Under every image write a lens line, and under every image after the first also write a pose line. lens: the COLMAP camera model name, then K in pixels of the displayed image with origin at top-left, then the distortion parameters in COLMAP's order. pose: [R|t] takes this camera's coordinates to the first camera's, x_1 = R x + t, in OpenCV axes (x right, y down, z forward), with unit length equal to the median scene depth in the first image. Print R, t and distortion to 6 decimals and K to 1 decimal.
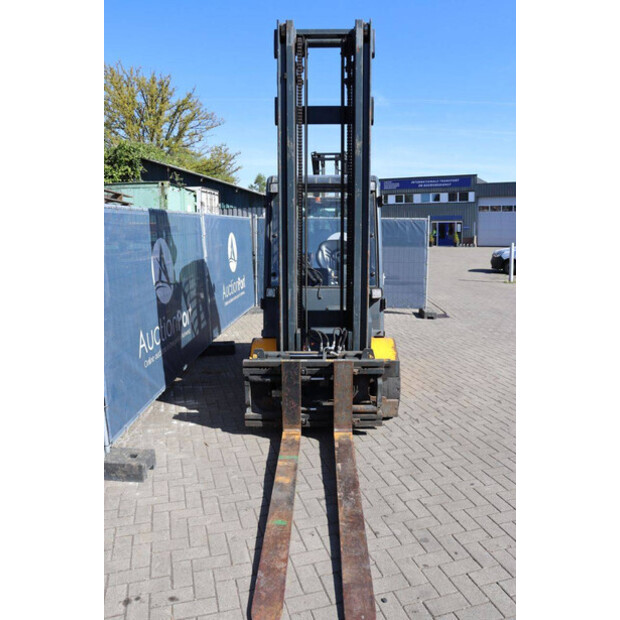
lens RADIAL K [[510.6, 0, 312.3], [0, 510.6, 306.0], [0, 0, 1]] dist [-0.123374, 0.055718]
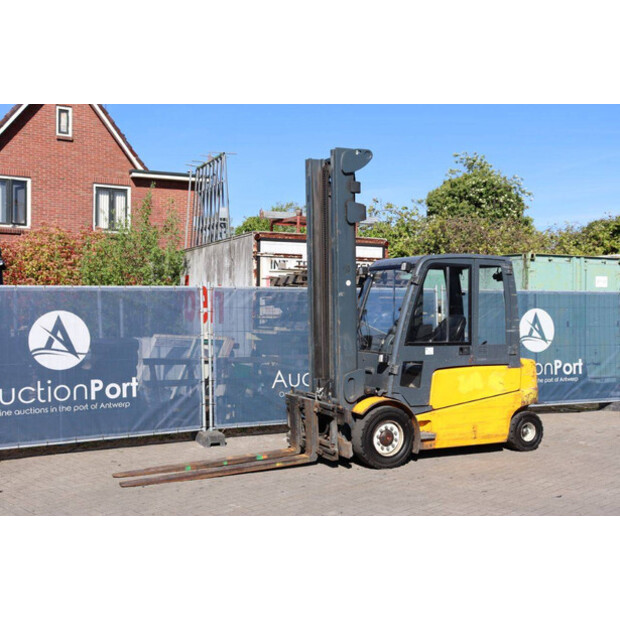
lens RADIAL K [[748.8, 0, 310.7], [0, 748.8, 312.8], [0, 0, 1]] dist [0.002478, 0.000000]
pose [[0.456201, 0.018531, -0.889684, 1.761046], [-0.146691, 0.987672, -0.054647, -0.011668], [0.877703, 0.155439, 0.453295, 0.067836]]
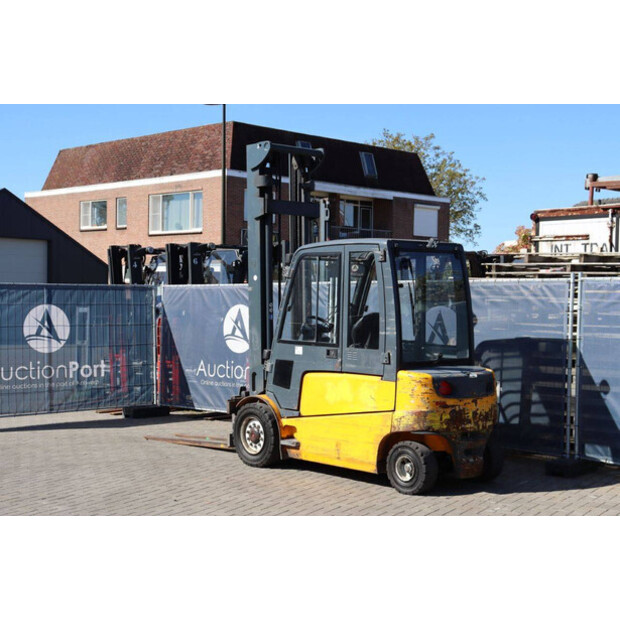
lens RADIAL K [[1023.5, 0, 304.7], [0, 1023.5, 312.4], [0, 0, 1]] dist [0.142437, 0.000000]
pose [[-0.728333, 0.012409, -0.685111, 1.816283], [-0.108319, 0.985180, 0.132996, -0.477988], [0.676608, 0.171076, -0.716194, 2.969529]]
